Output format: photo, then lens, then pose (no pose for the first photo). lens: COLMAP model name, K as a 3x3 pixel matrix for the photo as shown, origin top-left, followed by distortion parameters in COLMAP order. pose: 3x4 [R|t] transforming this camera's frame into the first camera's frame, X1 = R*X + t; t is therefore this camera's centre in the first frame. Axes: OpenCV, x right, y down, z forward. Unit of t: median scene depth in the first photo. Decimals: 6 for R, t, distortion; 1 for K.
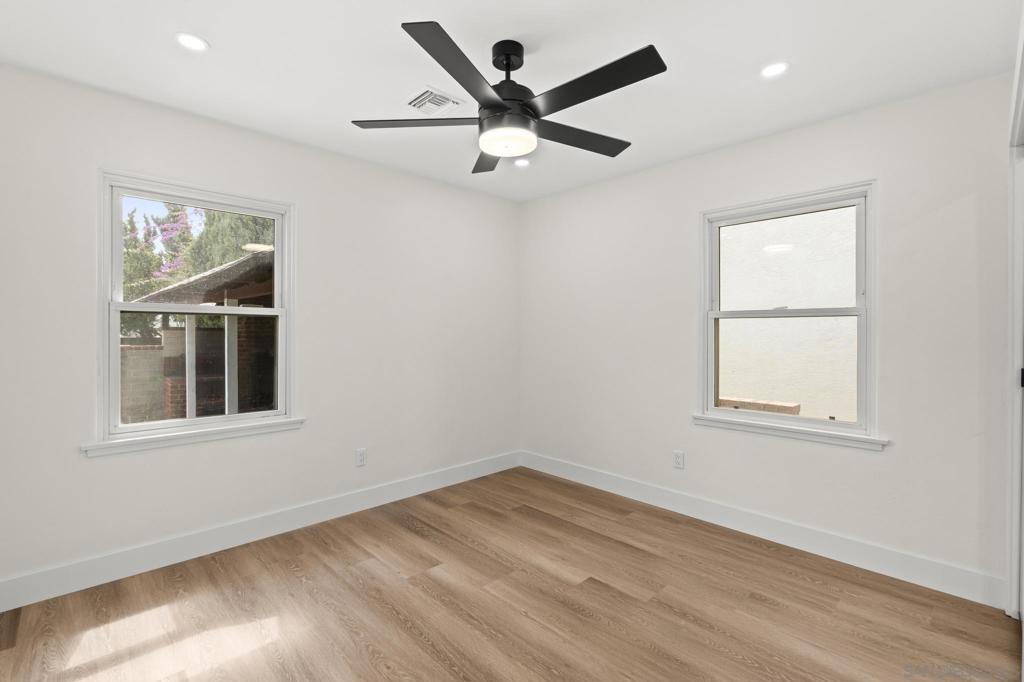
lens RADIAL K [[456.9, 0, 501.7], [0, 456.9, 334.9], [0, 0, 1]] dist [-0.002724, 0.000814]
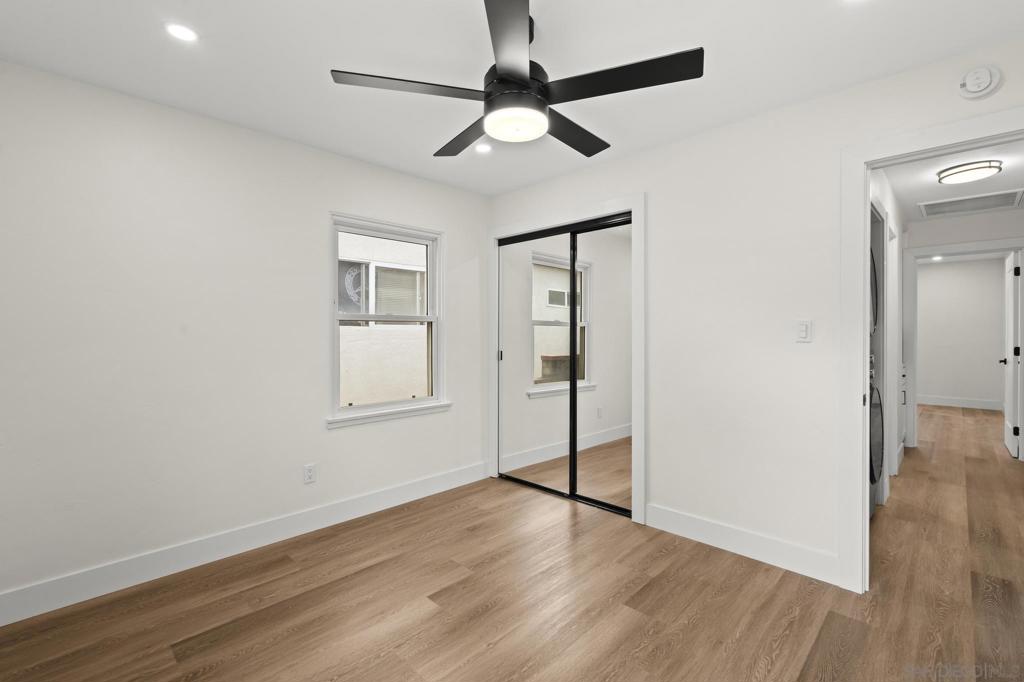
lens RADIAL K [[456.9, 0, 514.6], [0, 456.9, 336.2], [0, 0, 1]] dist [-0.002724, 0.000814]
pose [[-0.045262, -0.008435, 0.998940, -0.651674], [0.005995, 0.999944, 0.008715, -0.009939], [-0.998957, 0.006384, -0.045209, 0.753181]]
